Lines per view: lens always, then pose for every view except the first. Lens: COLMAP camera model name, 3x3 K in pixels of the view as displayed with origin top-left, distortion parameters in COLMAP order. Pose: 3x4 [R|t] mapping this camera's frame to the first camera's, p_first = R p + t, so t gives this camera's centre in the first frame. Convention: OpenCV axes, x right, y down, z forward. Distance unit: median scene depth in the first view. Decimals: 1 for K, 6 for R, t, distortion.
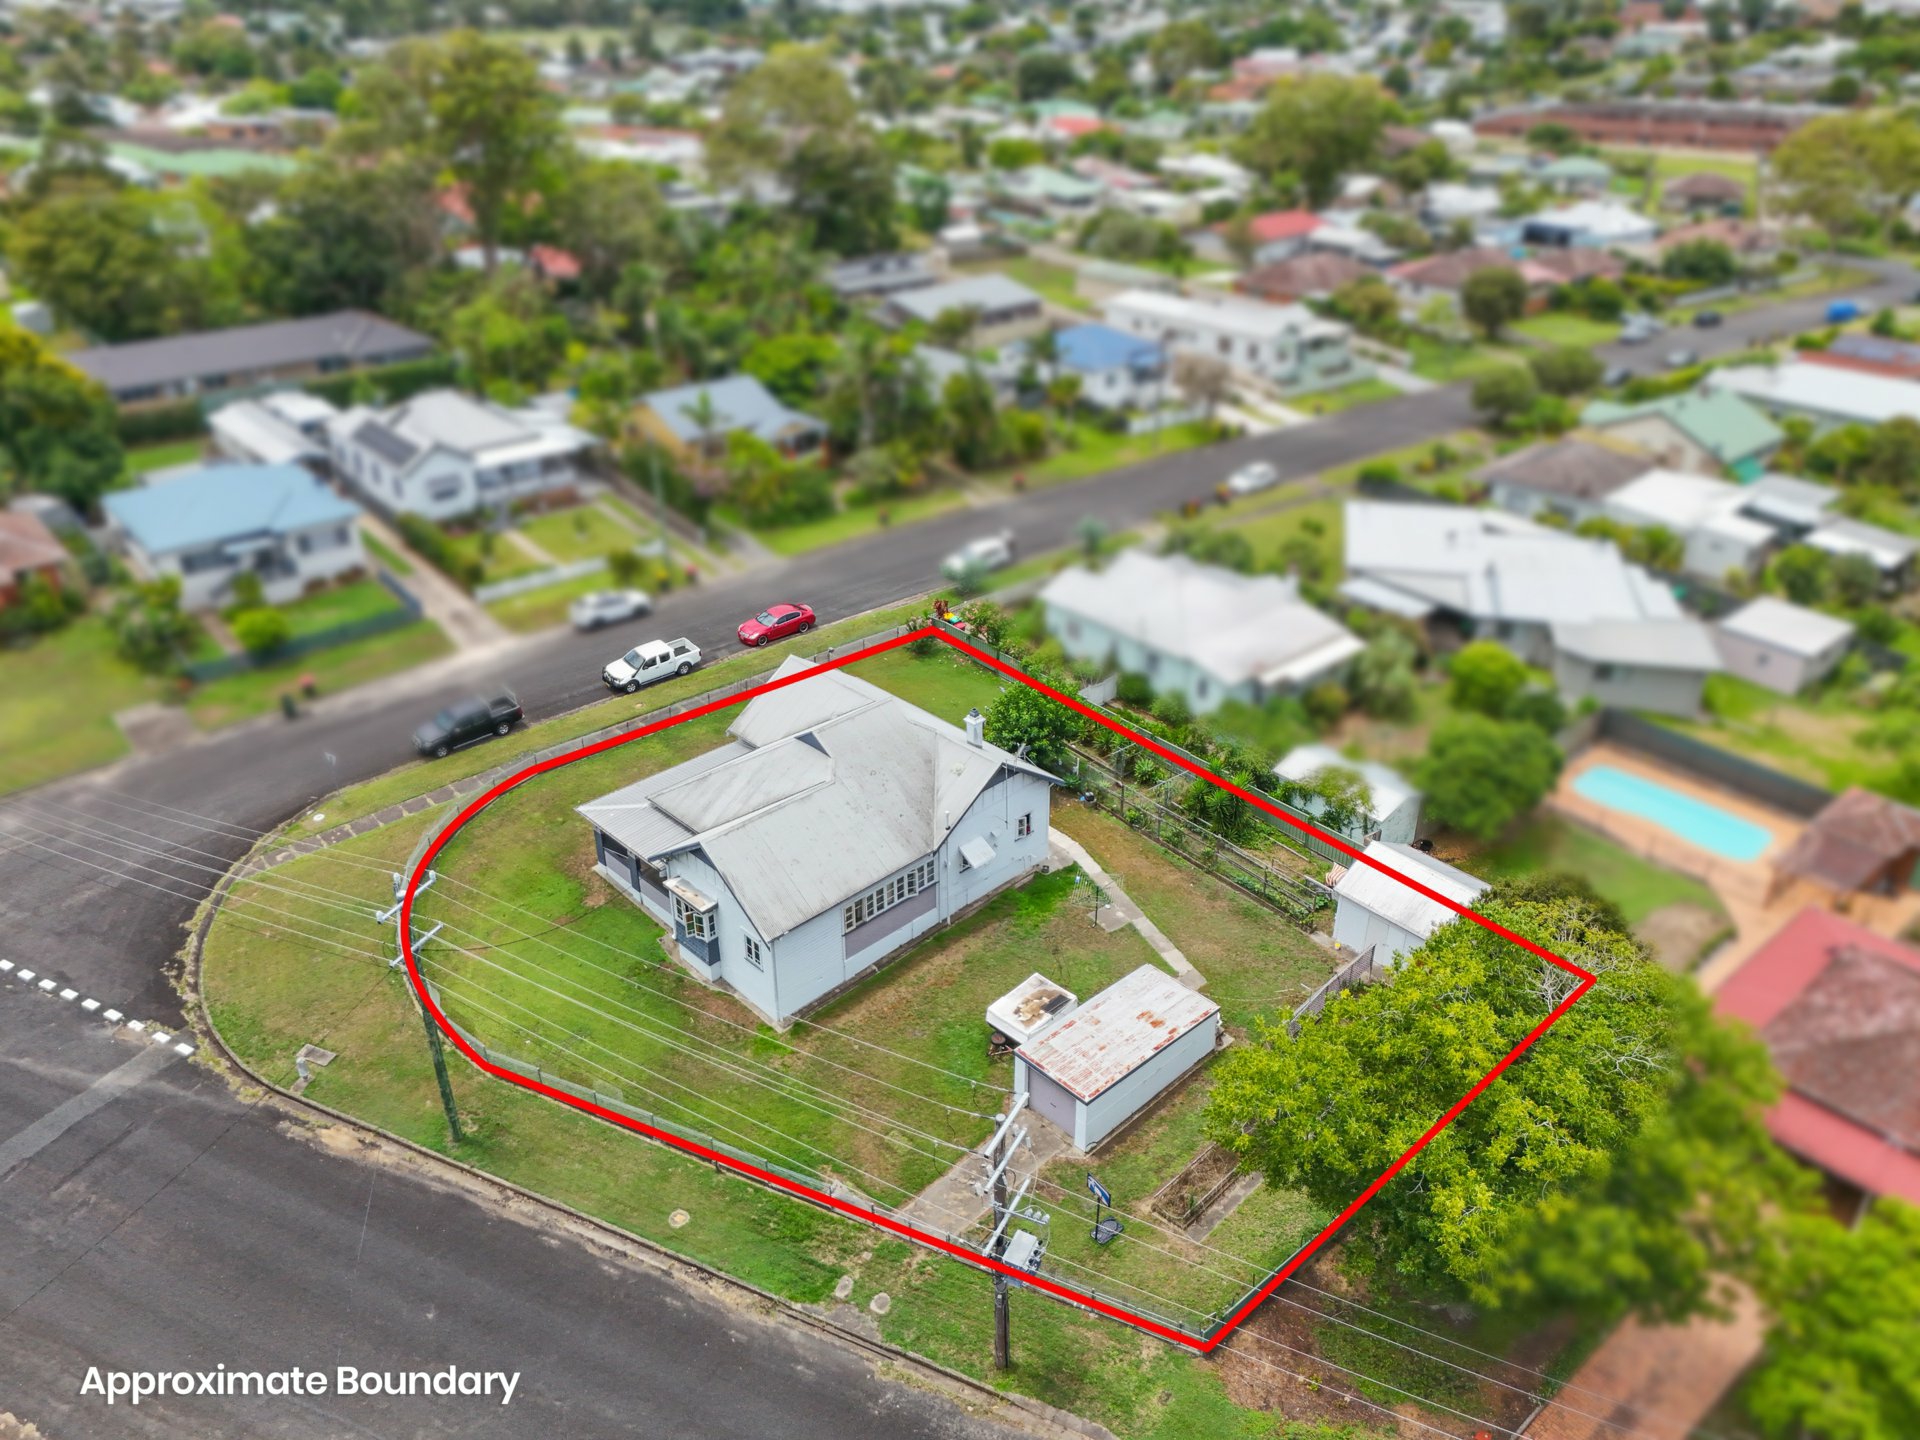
lens RADIAL K [[1412.1, 0, 963.9], [0, 1412.1, 685.6], [0, 0, 1]] dist [0.105439, -0.112735]
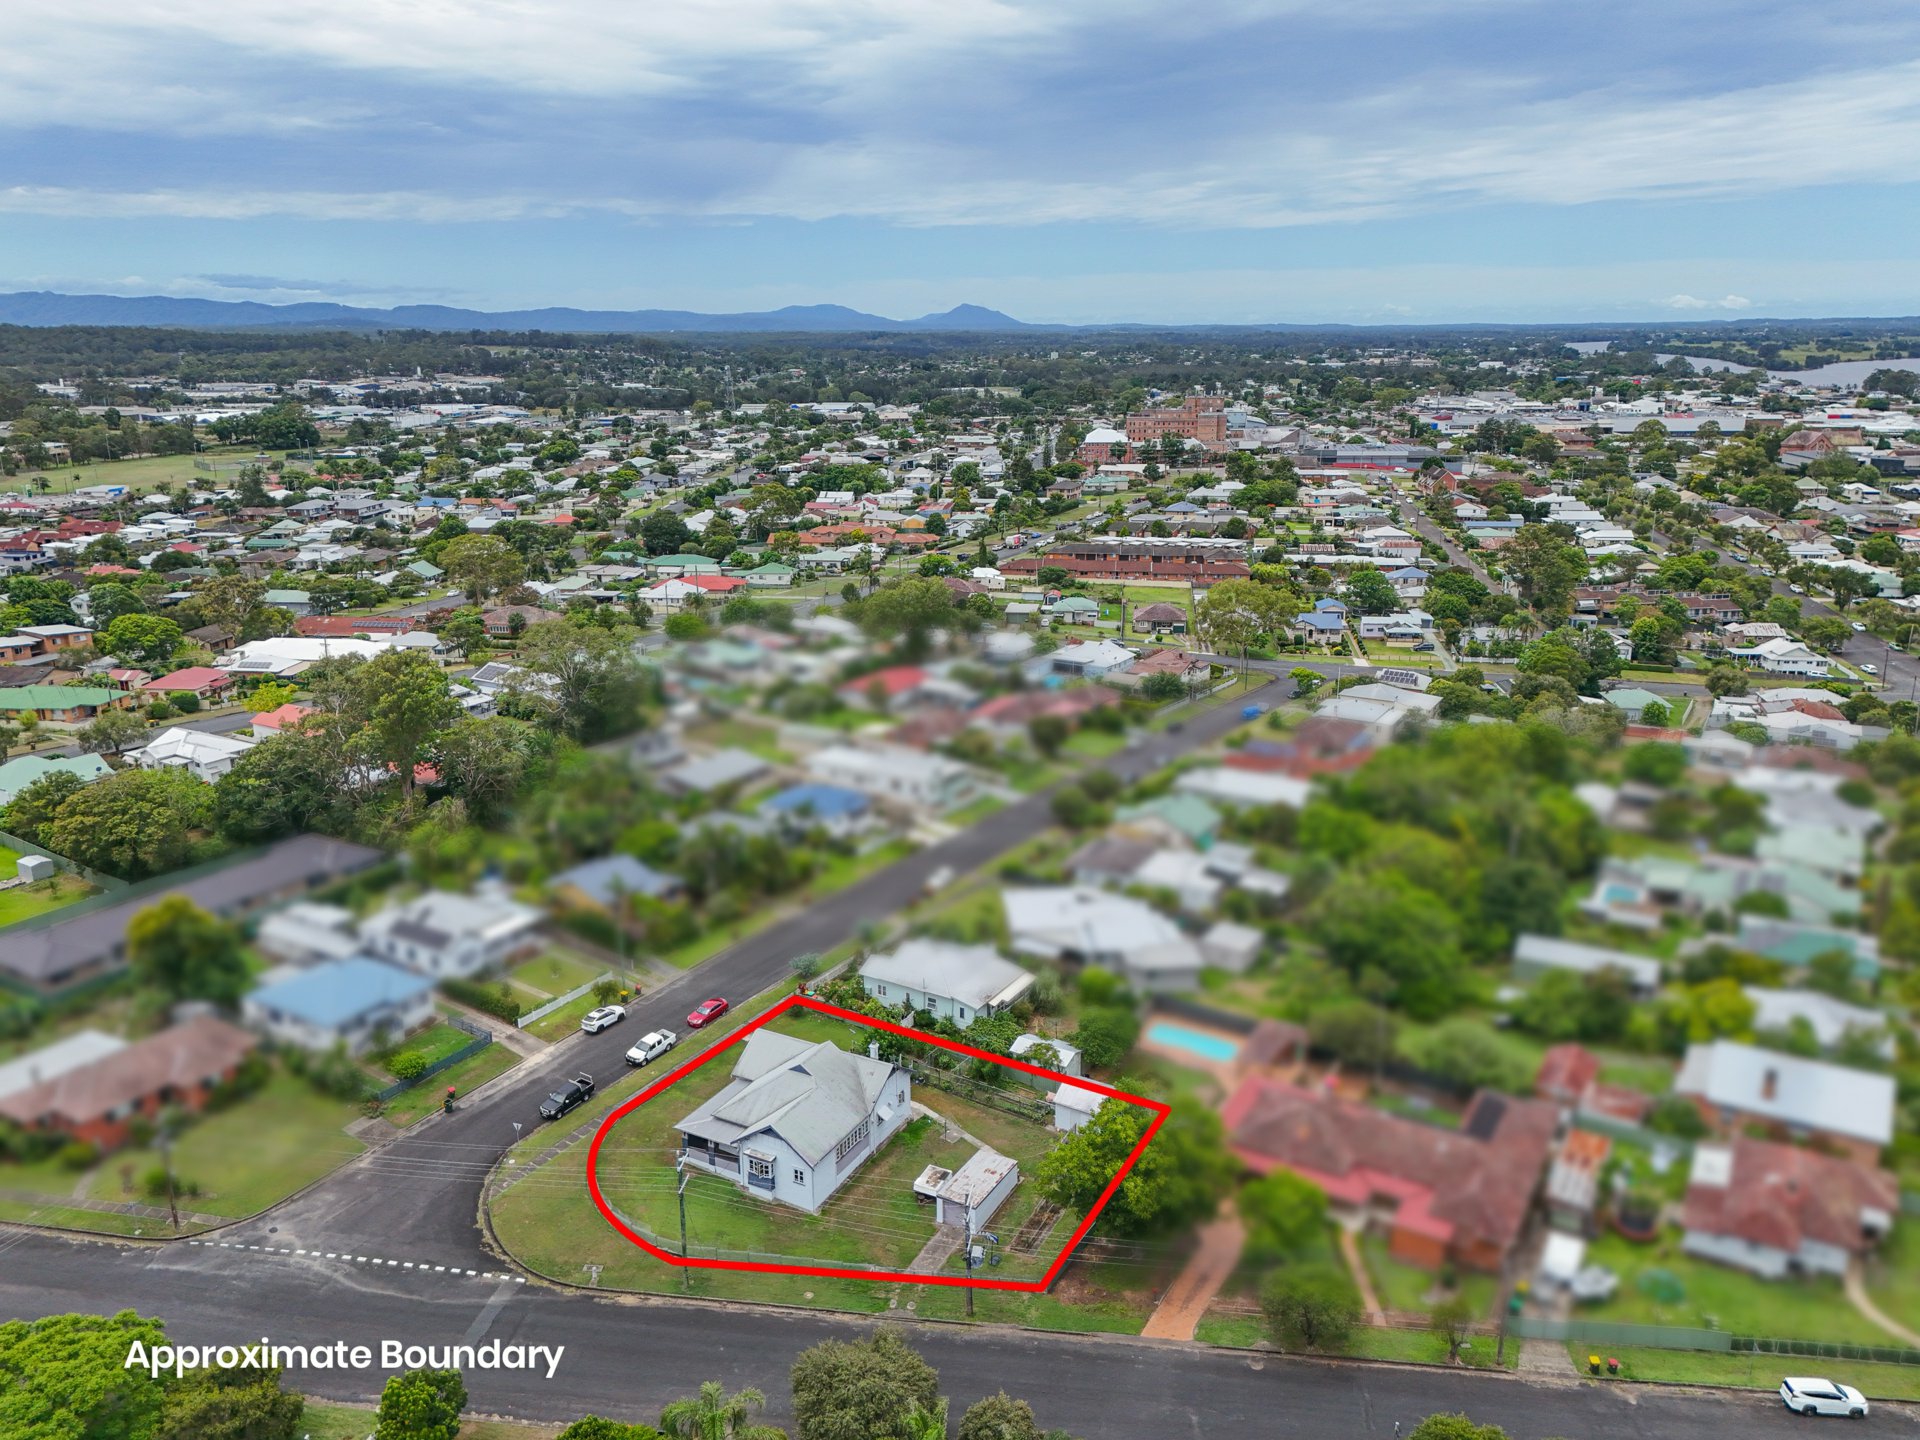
lens RADIAL K [[1412.1, 0, 963.9], [0, 1412.1, 685.6], [0, 0, 1]] dist [0.105439, -0.112735]
pose [[0.951009, -0.076226, 0.299618, -0.309564], [0.143153, 0.967548, -0.208225, -0.022324], [-0.274023, 0.240915, 0.931059, -0.738660]]
